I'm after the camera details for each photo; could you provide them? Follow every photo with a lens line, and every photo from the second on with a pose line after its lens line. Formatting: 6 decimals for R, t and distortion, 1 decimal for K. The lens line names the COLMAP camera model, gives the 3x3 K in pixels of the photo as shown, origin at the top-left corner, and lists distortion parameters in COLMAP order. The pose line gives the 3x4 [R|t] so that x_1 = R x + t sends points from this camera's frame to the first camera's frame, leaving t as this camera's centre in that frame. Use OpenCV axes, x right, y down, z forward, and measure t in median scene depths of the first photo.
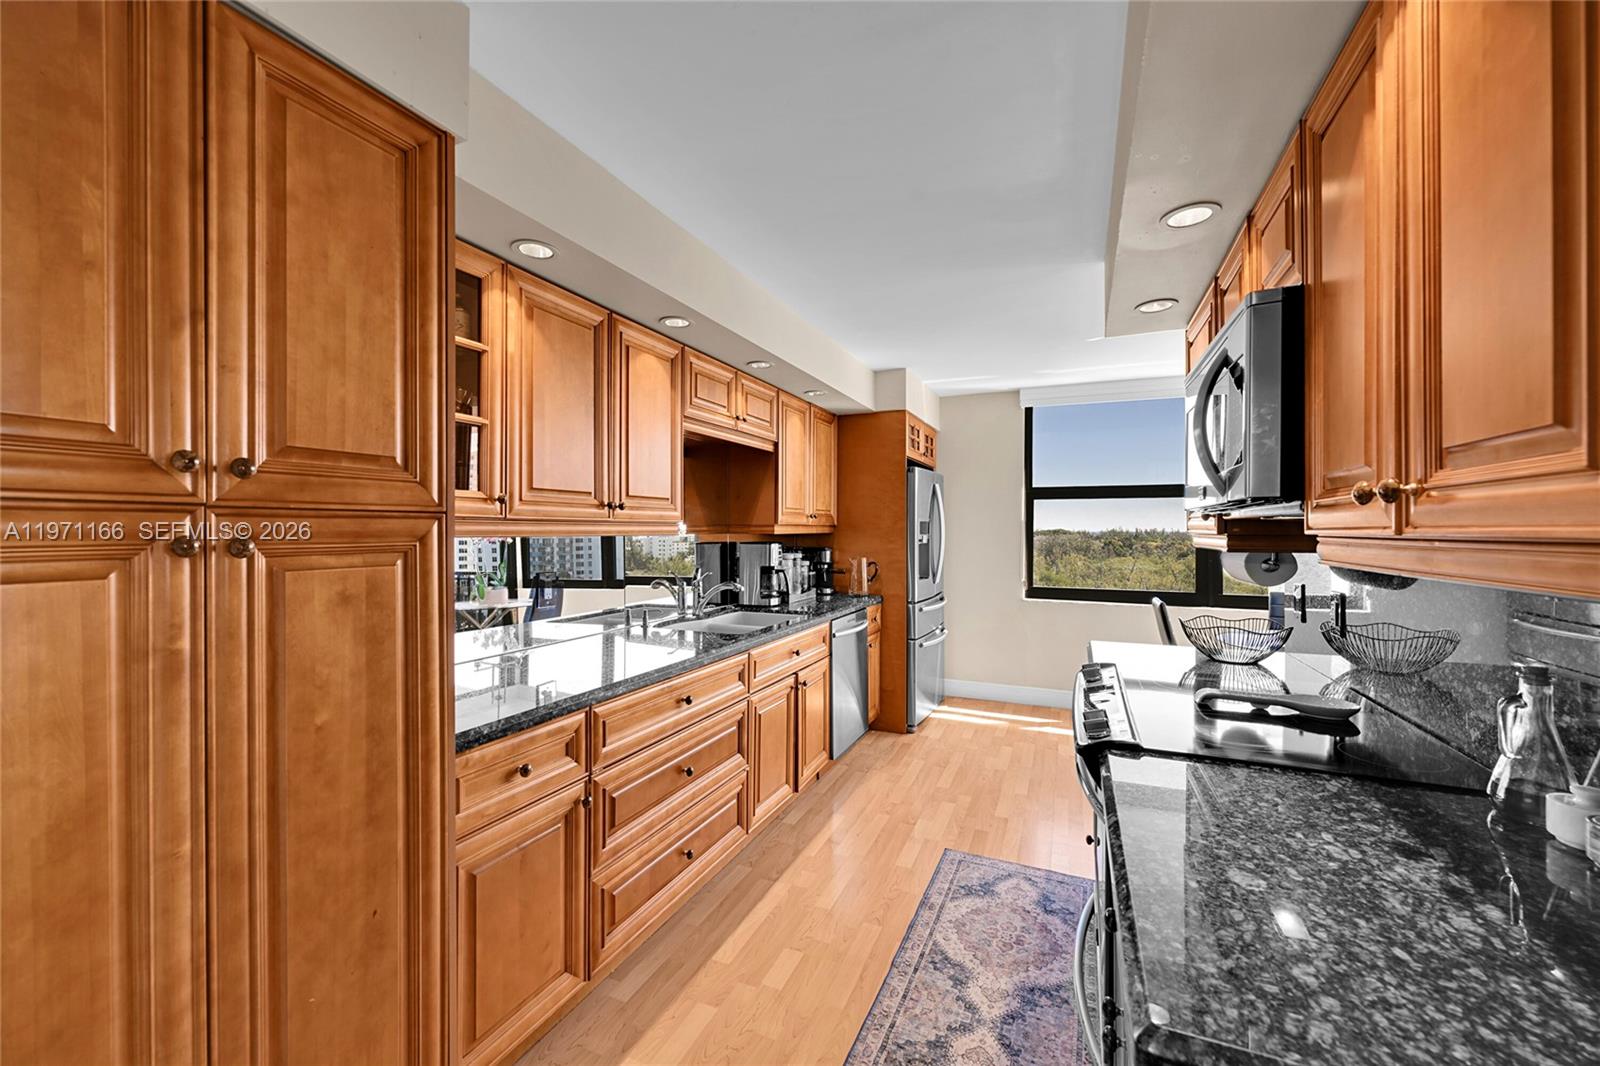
lens RADIAL K [[639.7, 0, 792.6], [0, 639.7, 532.2], [0, 0, 1]] dist [0.010852, -0.001955]
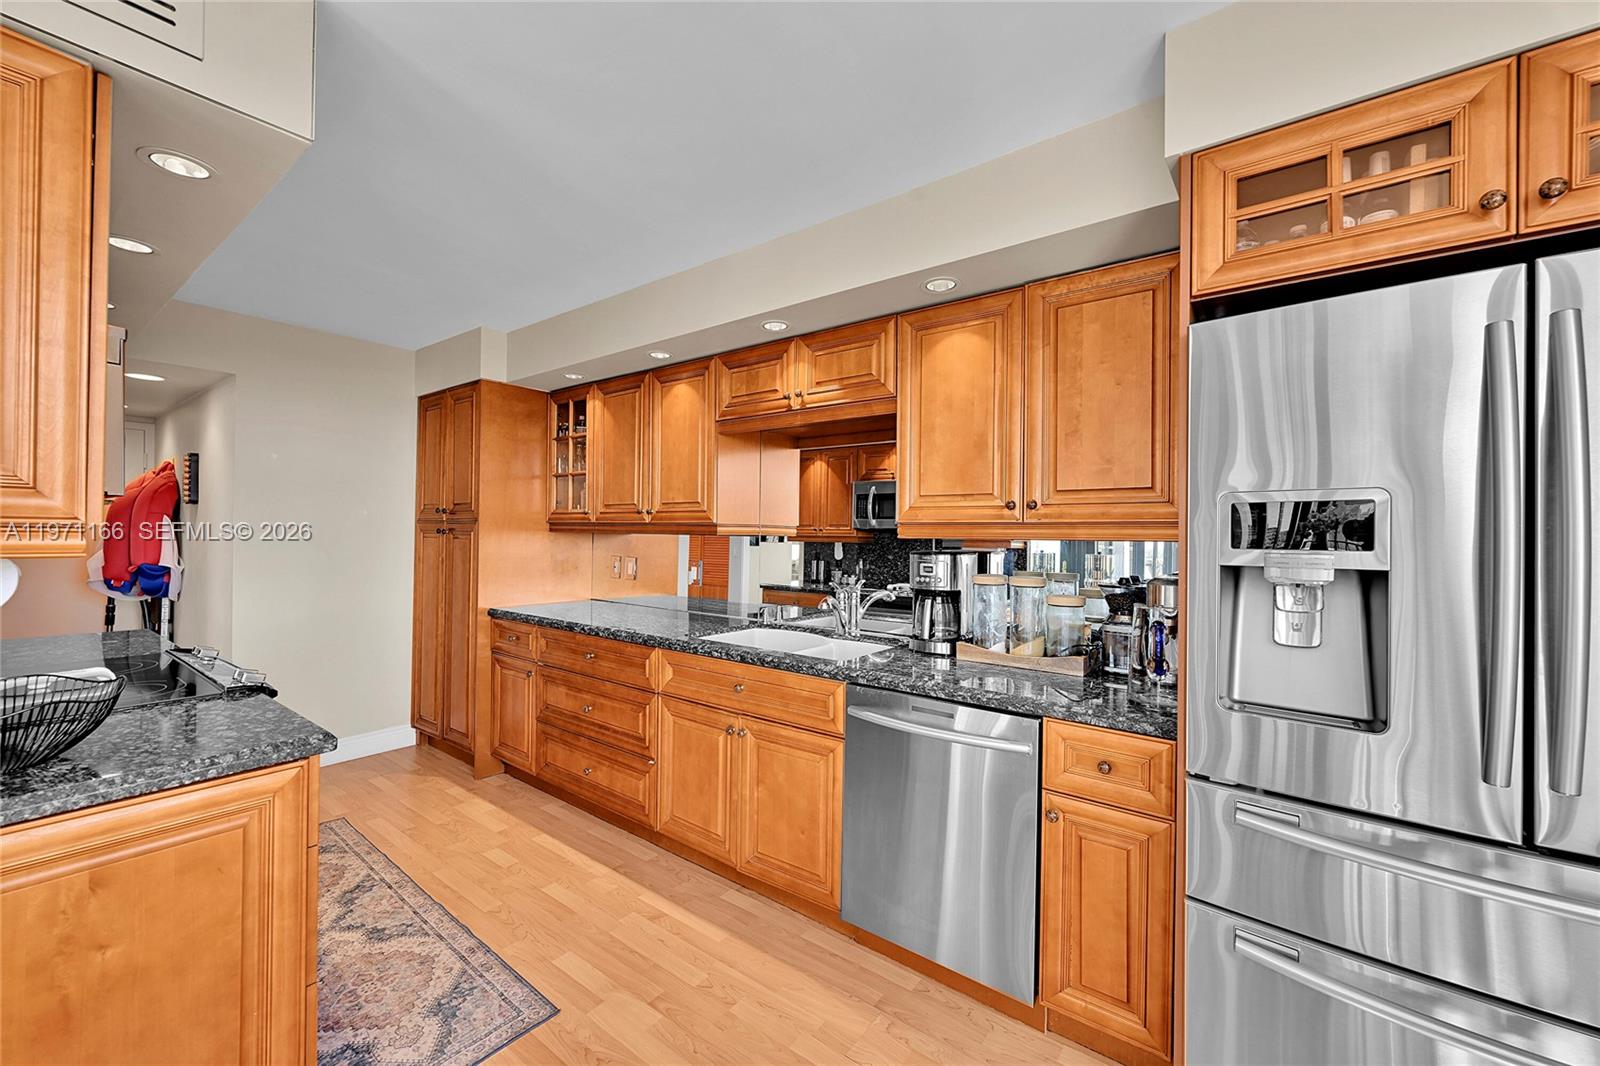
lens RADIAL K [[639.7, 0, 790.5], [0, 639.7, 536.4], [0, 0, 1]] dist [0.010852, -0.001955]
pose [[-0.247153, -0.002826, -0.968972, 0.617504], [-0.014752, 0.999891, 0.000847, 0.003901], [0.968864, 0.014504, -0.247167, 1.043974]]
